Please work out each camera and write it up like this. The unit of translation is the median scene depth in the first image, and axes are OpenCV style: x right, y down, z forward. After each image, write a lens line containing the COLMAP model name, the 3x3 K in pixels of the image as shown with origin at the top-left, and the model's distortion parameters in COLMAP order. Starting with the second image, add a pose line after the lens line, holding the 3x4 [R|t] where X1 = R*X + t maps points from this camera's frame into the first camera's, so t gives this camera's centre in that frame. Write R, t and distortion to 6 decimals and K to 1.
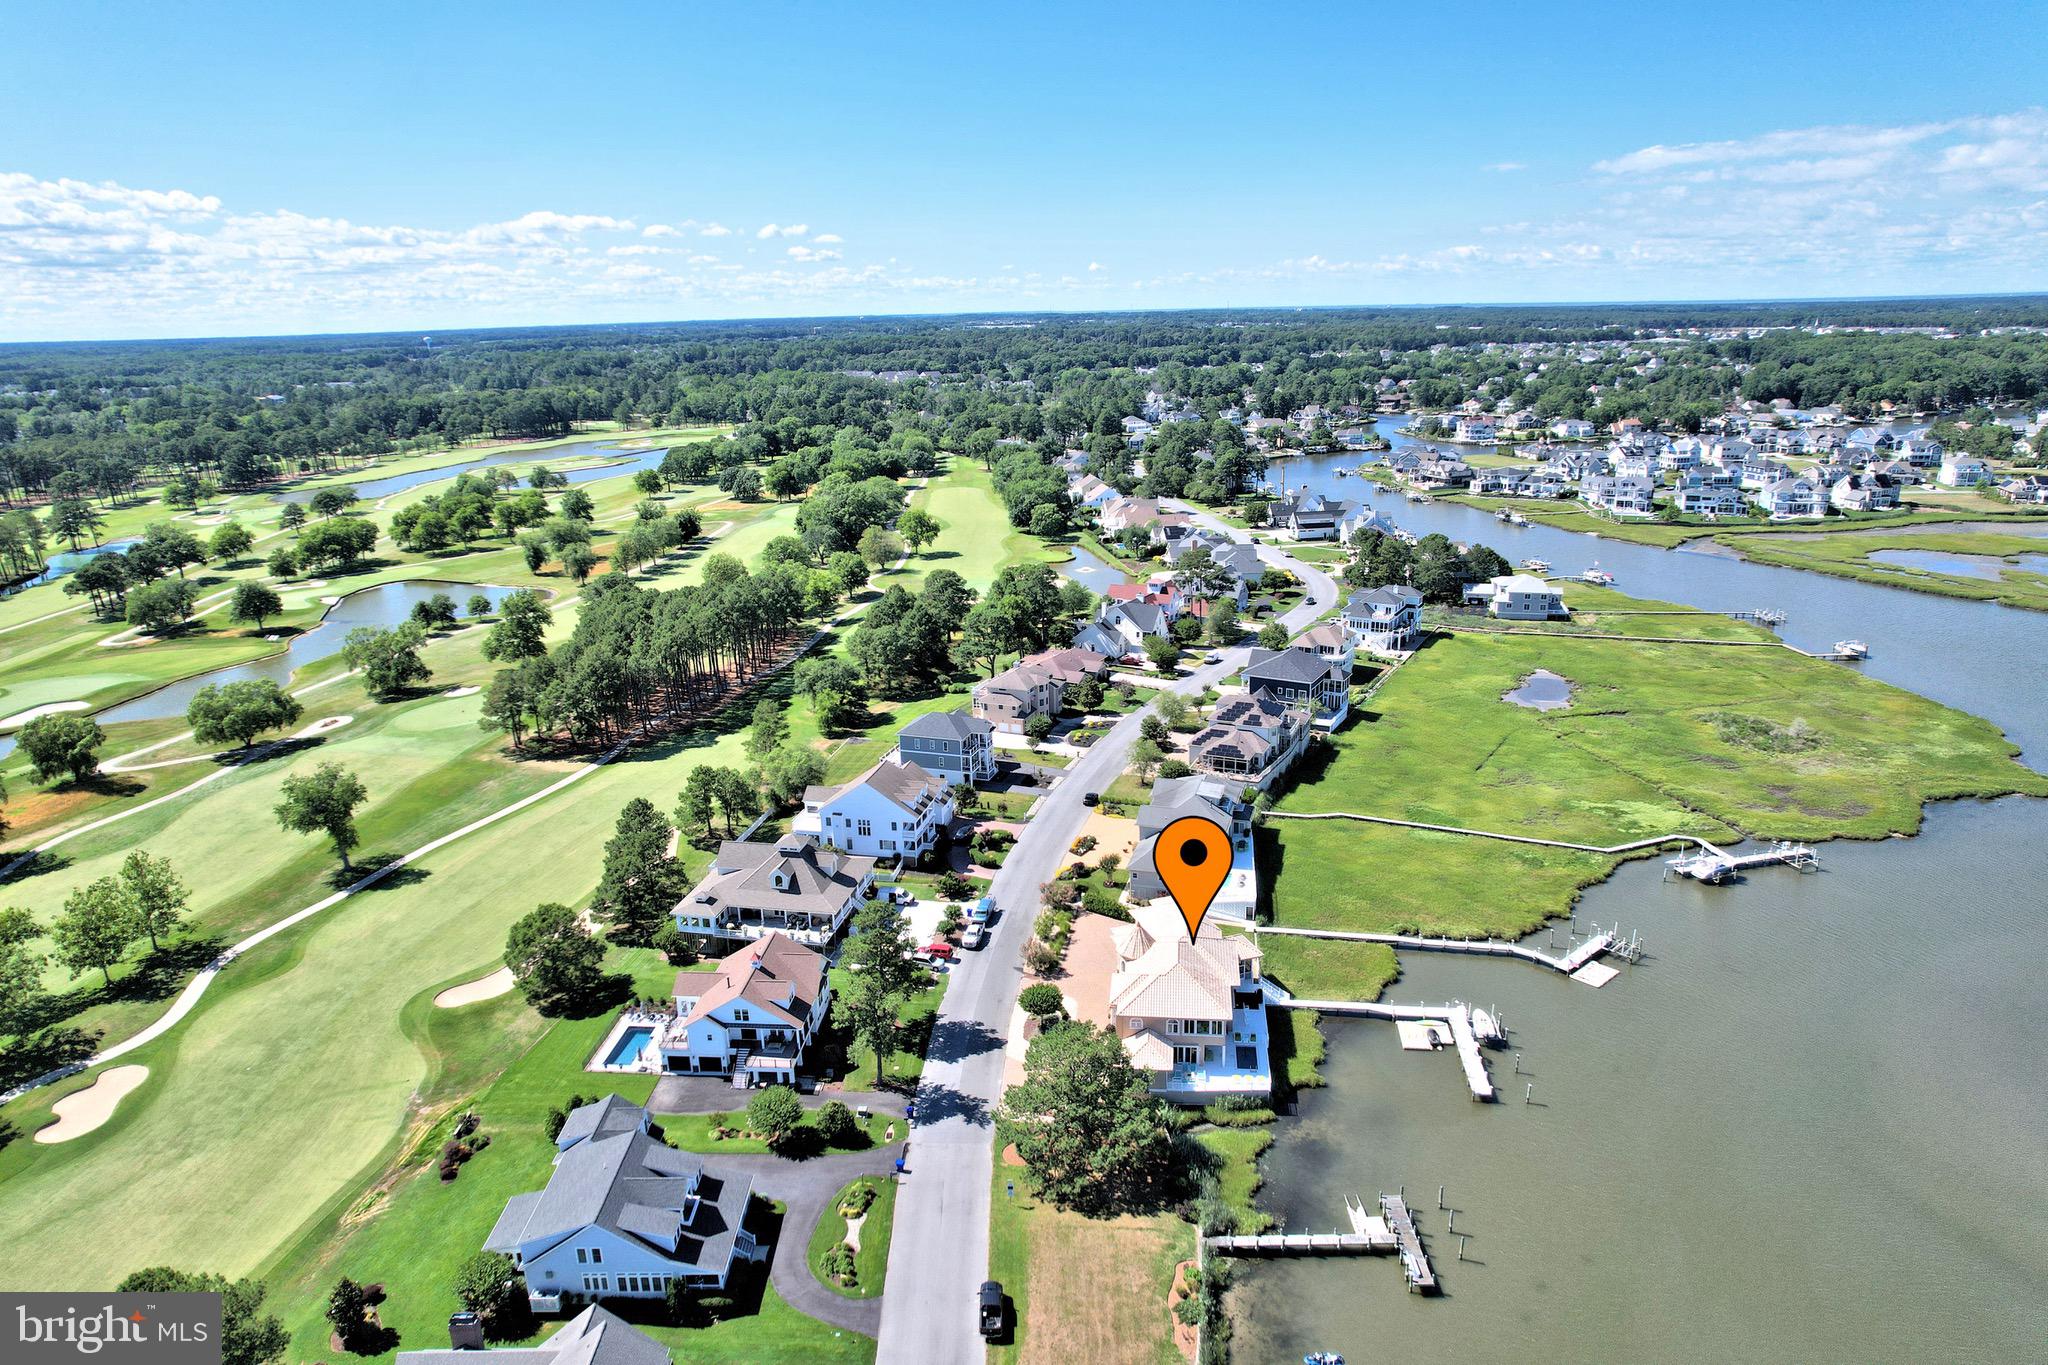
lens RADIAL K [[1311.3, 0, 1015.3], [0, 1311.3, 685.9], [0, 0, 1]] dist [-0.073023, 0.070037]
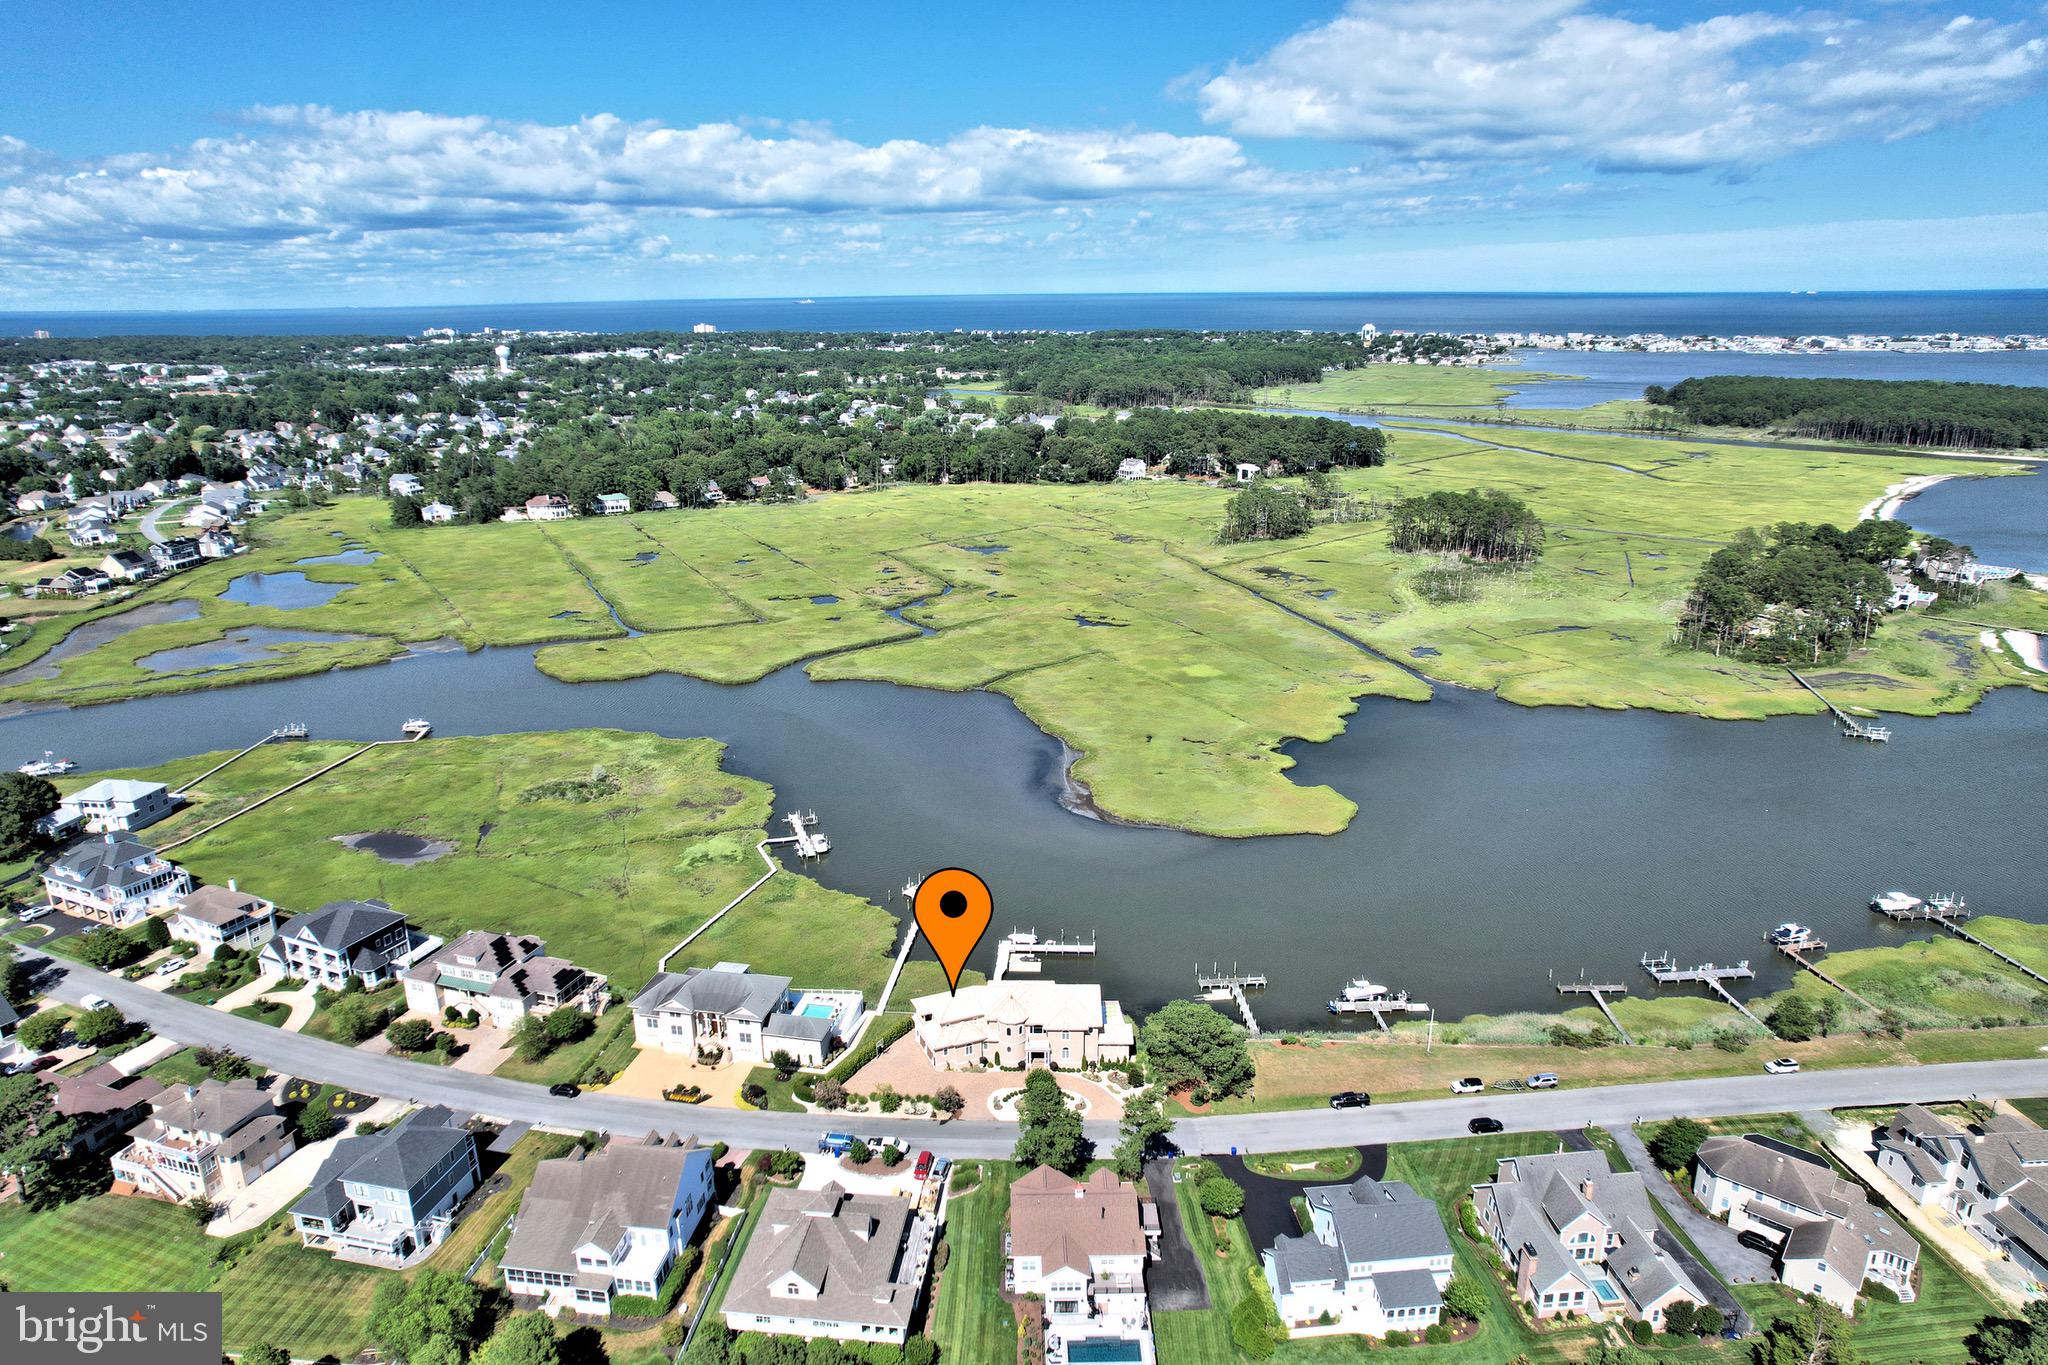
lens RADIAL K [[1311.3, 0, 1015.2], [0, 1311.3, 681.9], [0, 0, 1]] dist [-0.073023, 0.070037]
pose [[-0.089486, -0.265088, 0.960063, -0.349029], [0.292440, 0.914449, 0.279752, -0.153072], [-0.952088, 0.305795, -0.004308, 0.290293]]
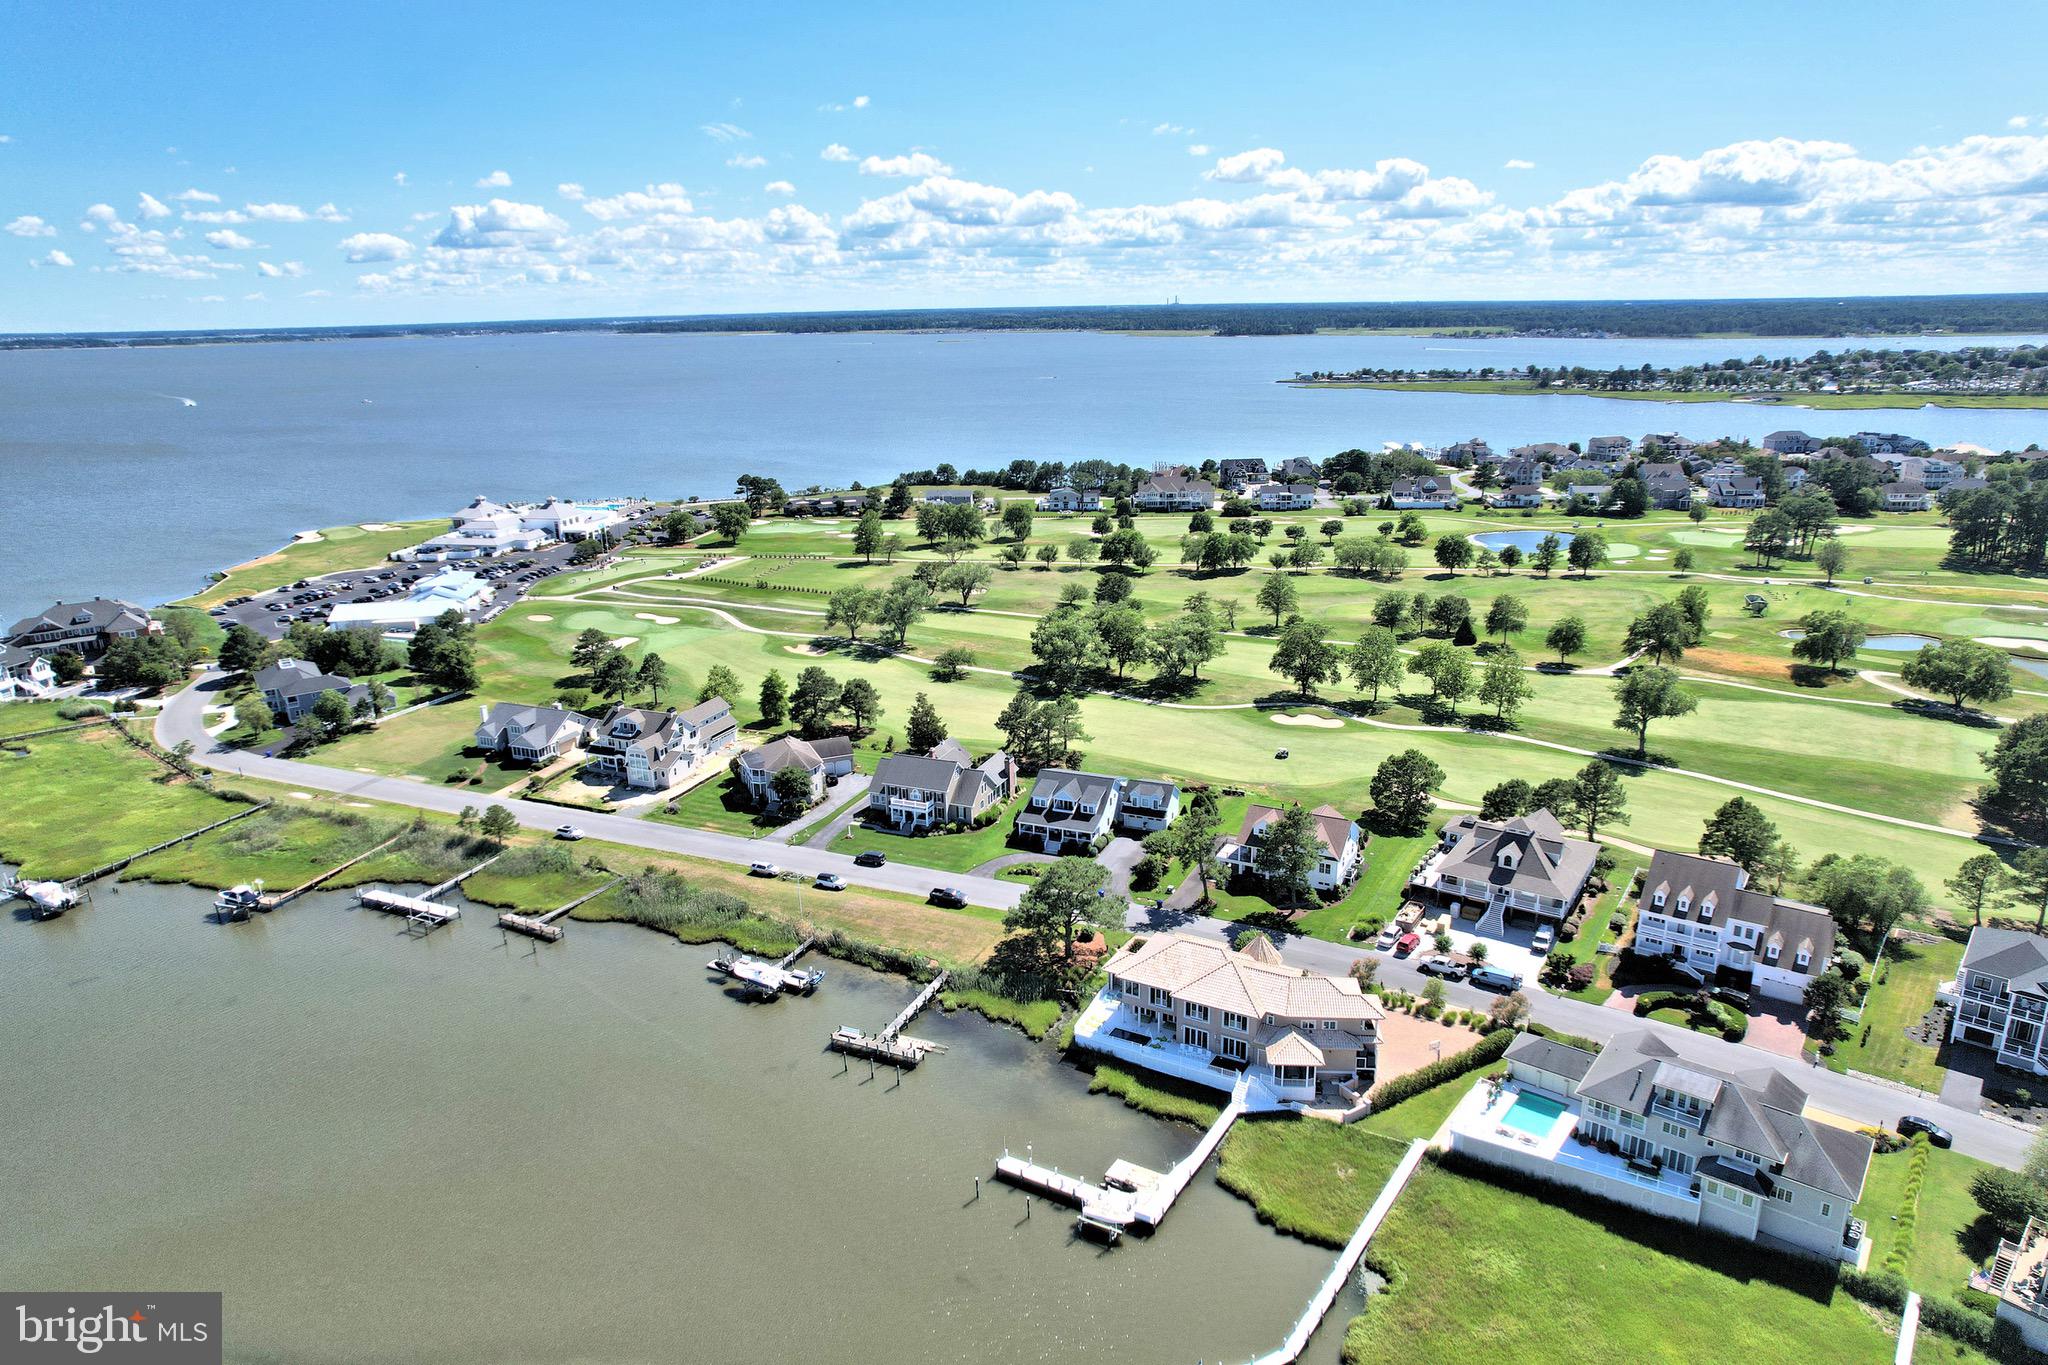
lens RADIAL K [[1311.3, 0, 1016.0], [0, 1311.3, 684.0], [0, 0, 1]] dist [-0.073023, 0.070037]
pose [[-0.386700, 0.291323, -0.874982, 0.316945], [-0.231968, 0.887560, 0.398029, -0.110063], [0.892555, 0.356886, -0.275642, 0.333426]]
